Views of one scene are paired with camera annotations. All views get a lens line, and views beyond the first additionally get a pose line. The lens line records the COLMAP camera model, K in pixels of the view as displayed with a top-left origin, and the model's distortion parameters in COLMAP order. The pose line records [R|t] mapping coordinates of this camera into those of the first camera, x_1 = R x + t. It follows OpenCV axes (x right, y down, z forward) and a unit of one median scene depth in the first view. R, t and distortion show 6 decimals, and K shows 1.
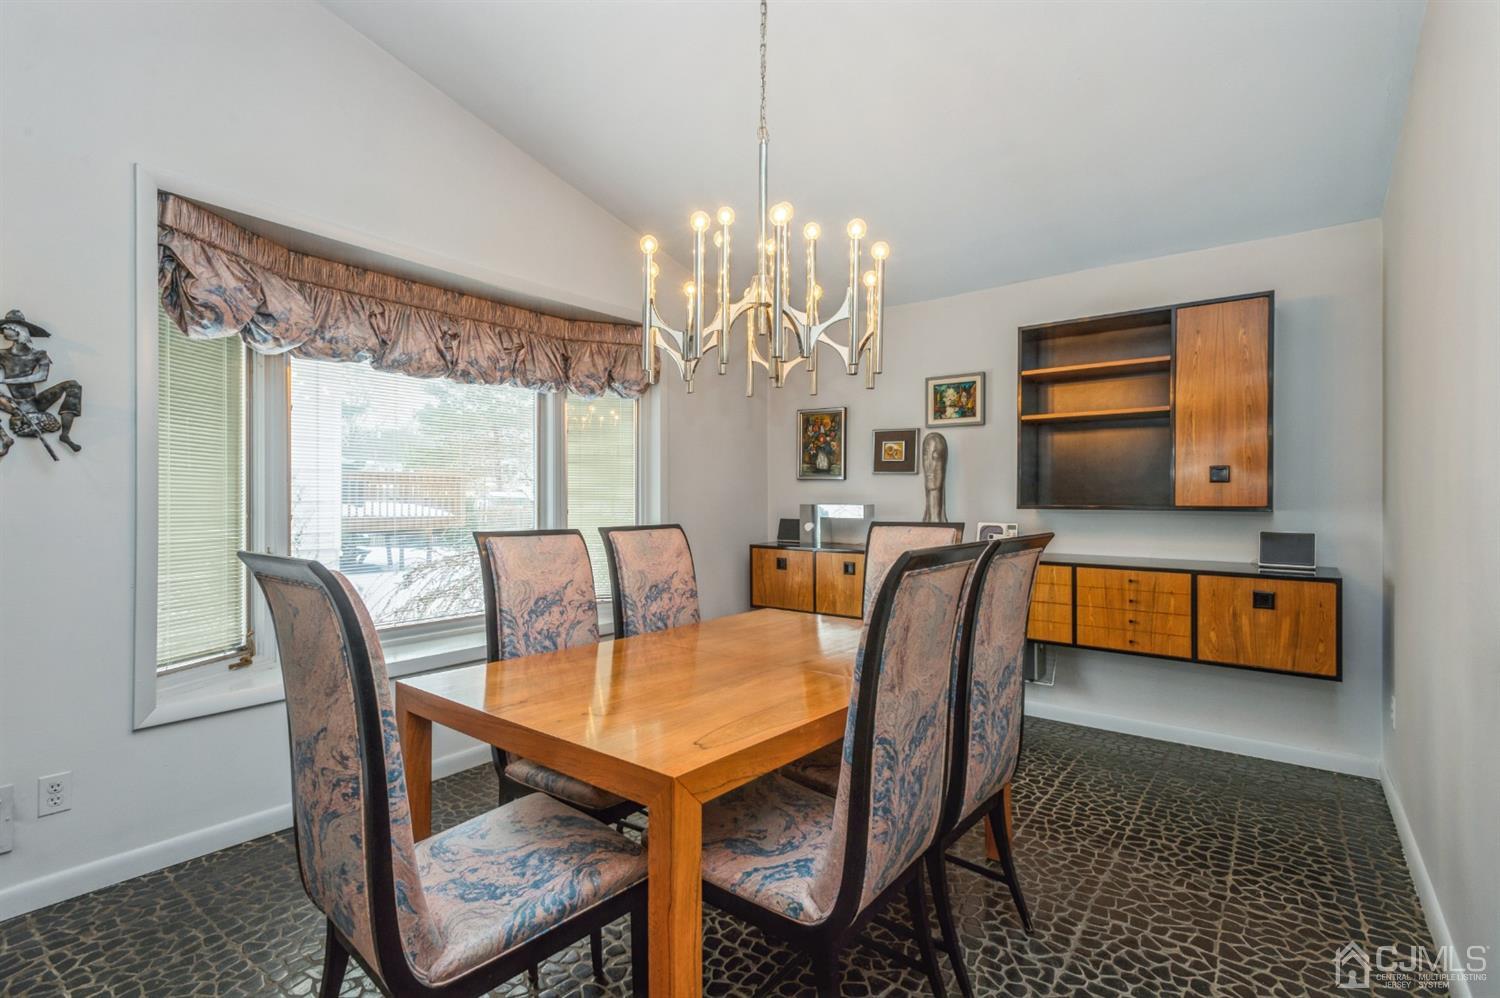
lens RADIAL K [[697.1, 0, 750.0], [0, 697.1, 499.0], [0, 0, 1]] dist [0.017641, -0.006951]
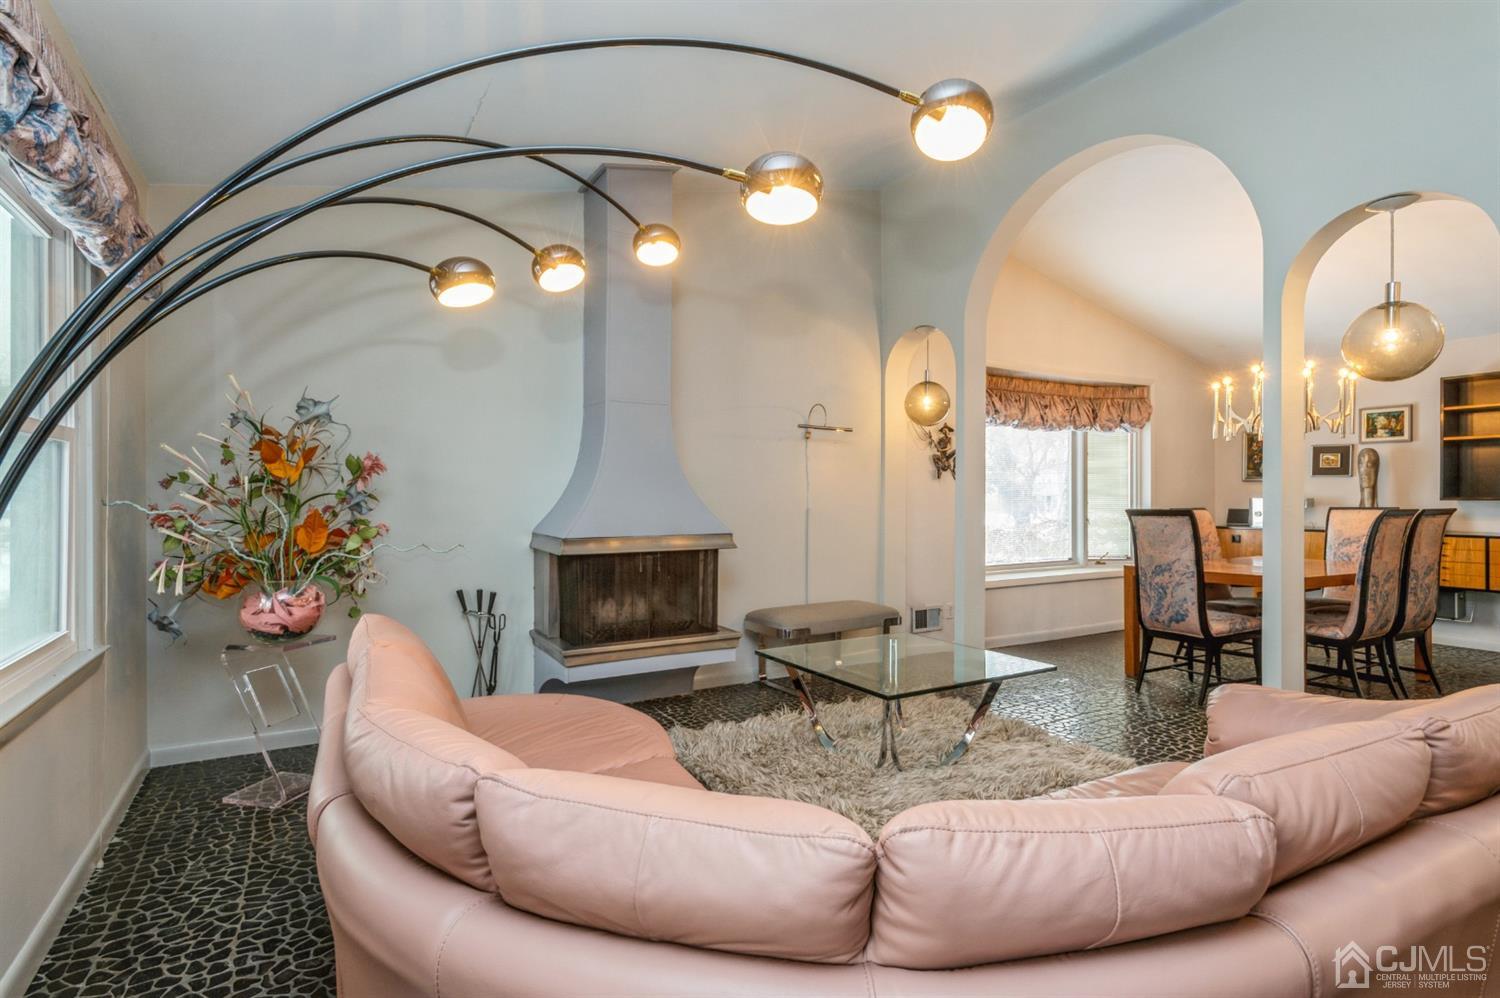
lens RADIAL K [[756.6, 0, 745.7], [0, 756.6, 501.1], [0, 0, 1]] dist [0.003209, -0.001216]
pose [[0.925530, -0.001514, -0.378671, -0.391909], [0.002734, 0.999993, 0.002684, 0.007584], [0.378665, -0.003520, 0.925527, -1.101300]]
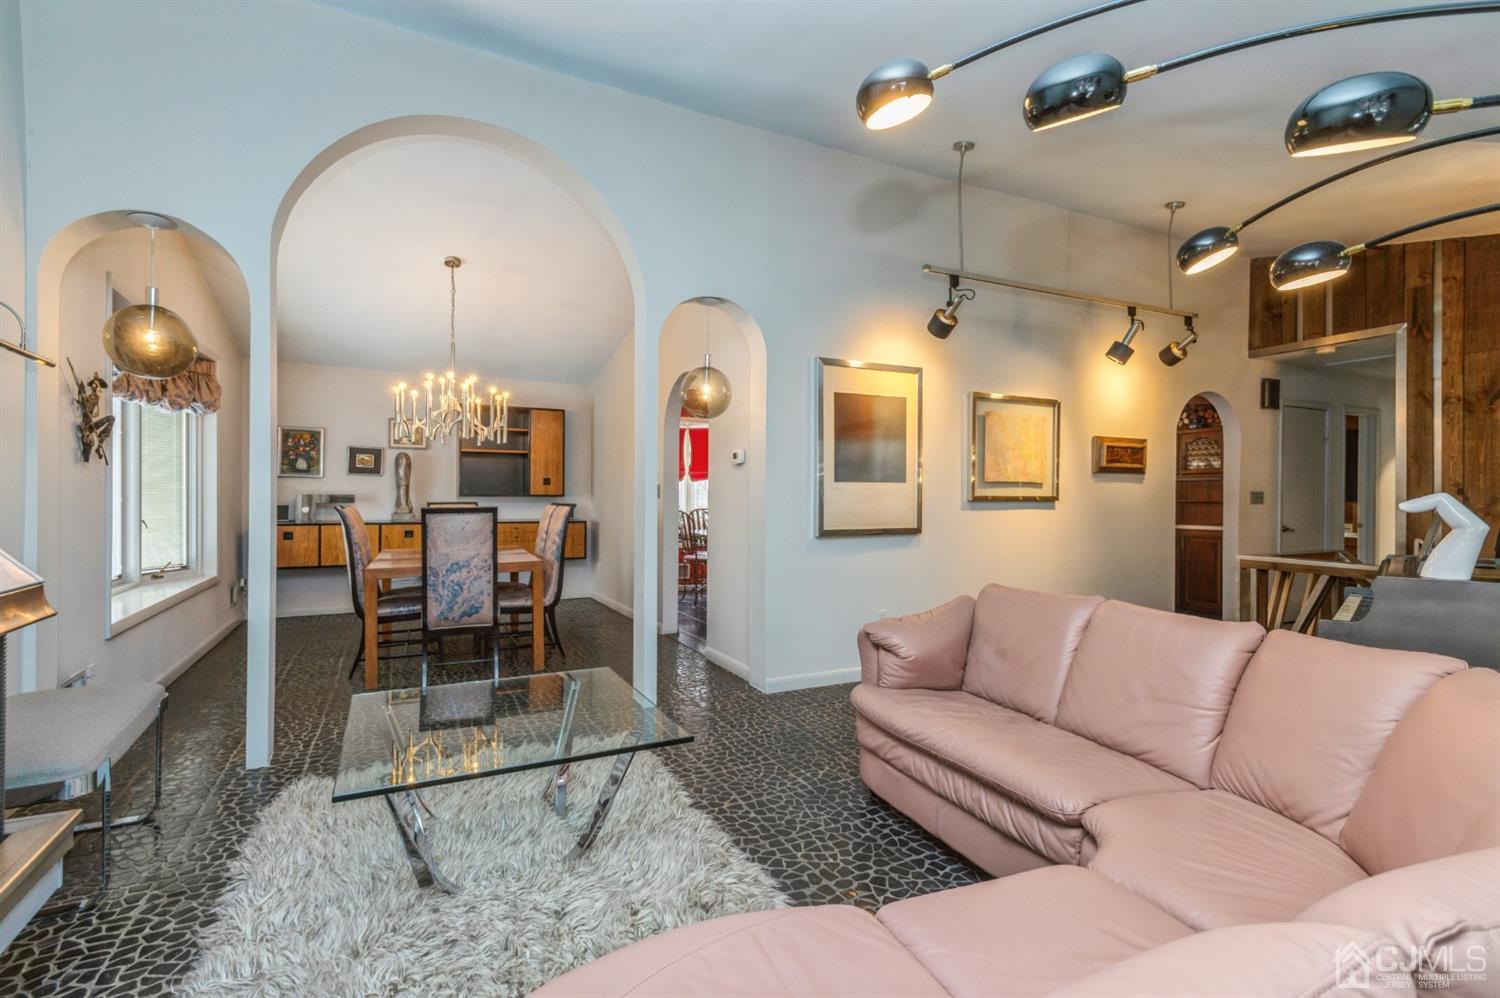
lens RADIAL K [[705.2, 0, 750.0], [0, 705.2, 499.0], [0, 0, 1]] dist [0.012049, -0.000064]
pose [[0.435466, -0.005898, 0.900186, -1.091441], [-0.003179, 0.999962, 0.008090, 0.002885], [-0.900200, -0.006385, 0.435431, -0.616429]]
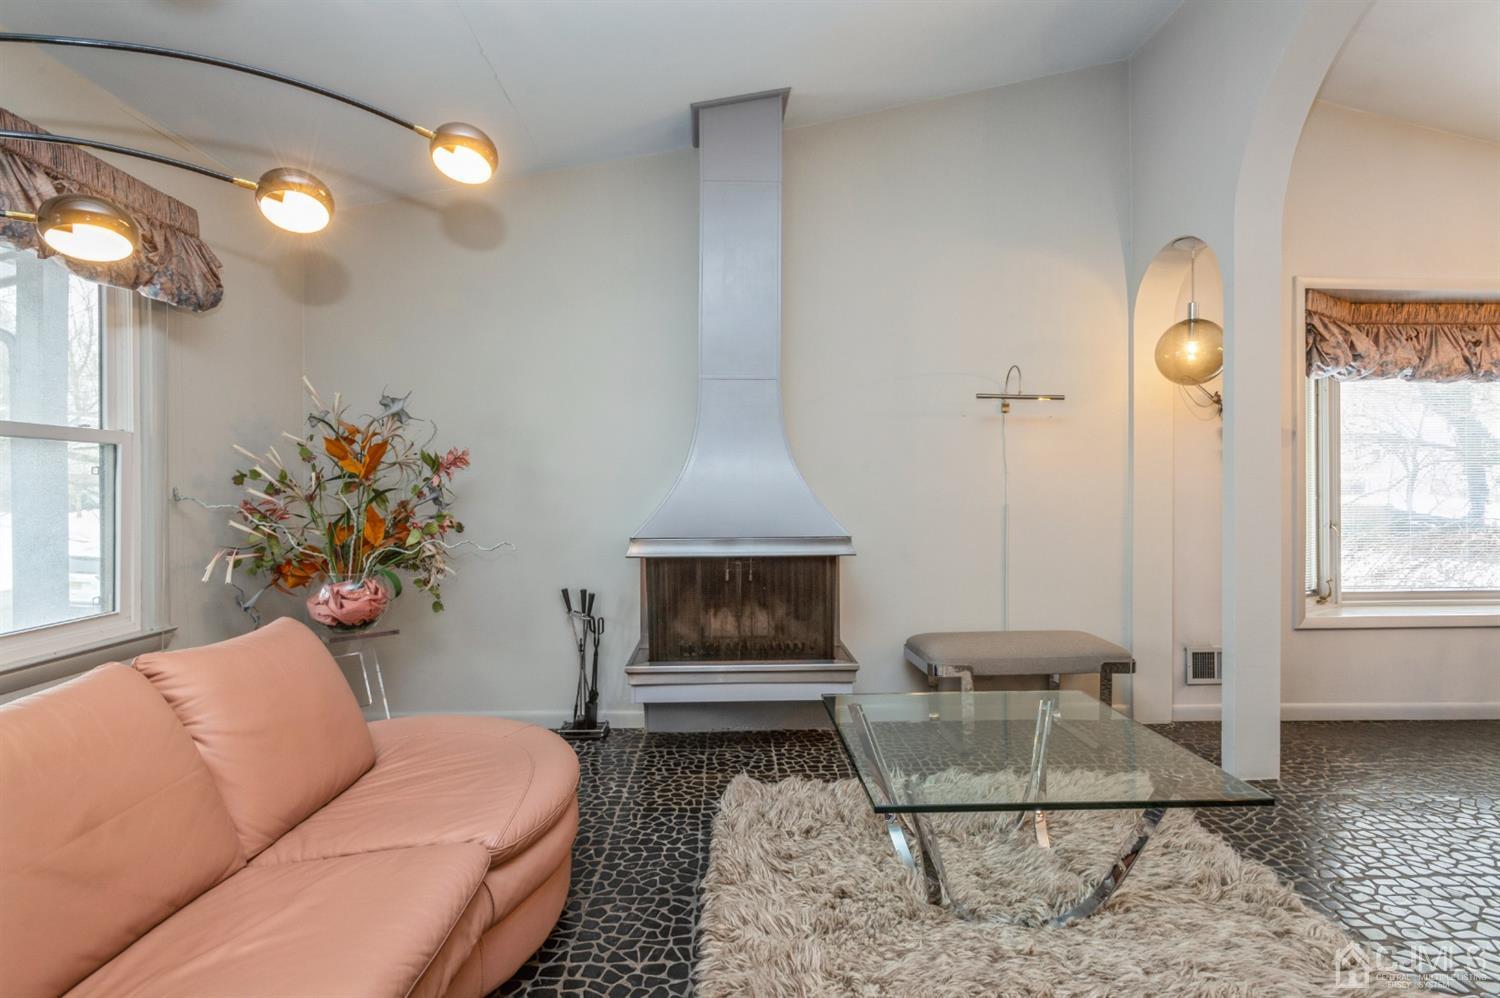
lens RADIAL K [[747.7, 0, 751.1], [0, 747.7, 495.5], [0, 0, 1]] dist [0.001788, -0.000601]
pose [[0.631482, -0.000286, -0.775391, -0.218990], [0.004939, 0.999981, 0.003653, 0.006398], [0.775375, -0.006137, 0.631471, -0.675935]]
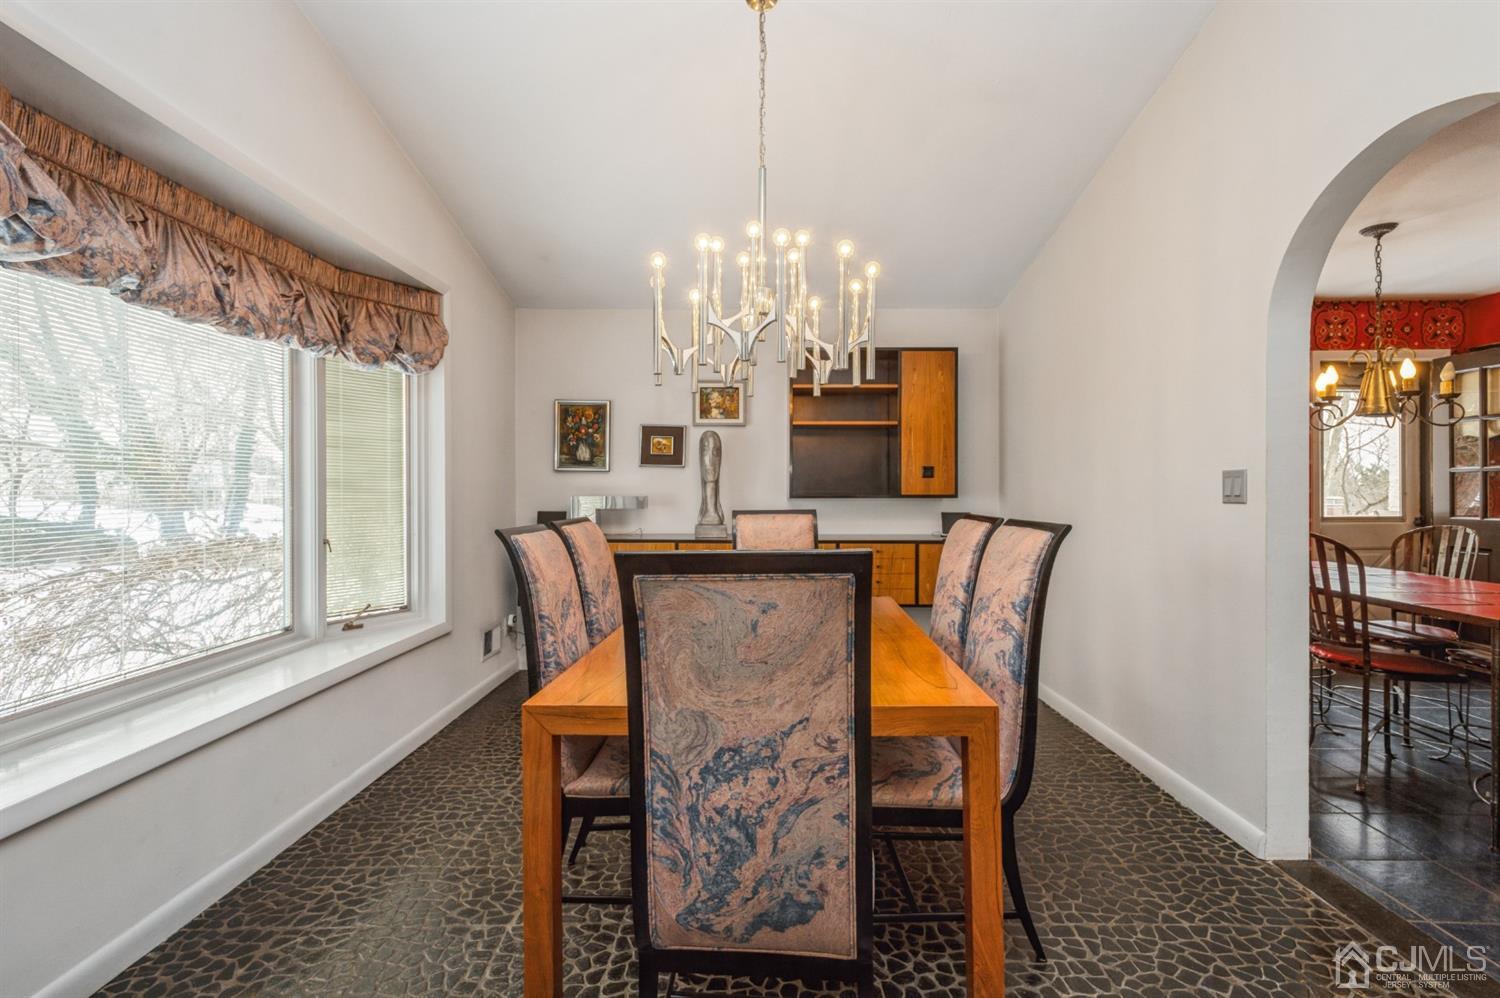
lens RADIAL K [[700.7, 0, 749.5], [0, 700.7, 490.1], [0, 0, 1]] dist [0.010229, -0.000418]
pose [[0.797914, -0.002764, 0.602766, -0.424206], [0.003456, 0.999994, 0.000011, -0.000295], [-0.602762, 0.002074, 0.797918, 0.082107]]
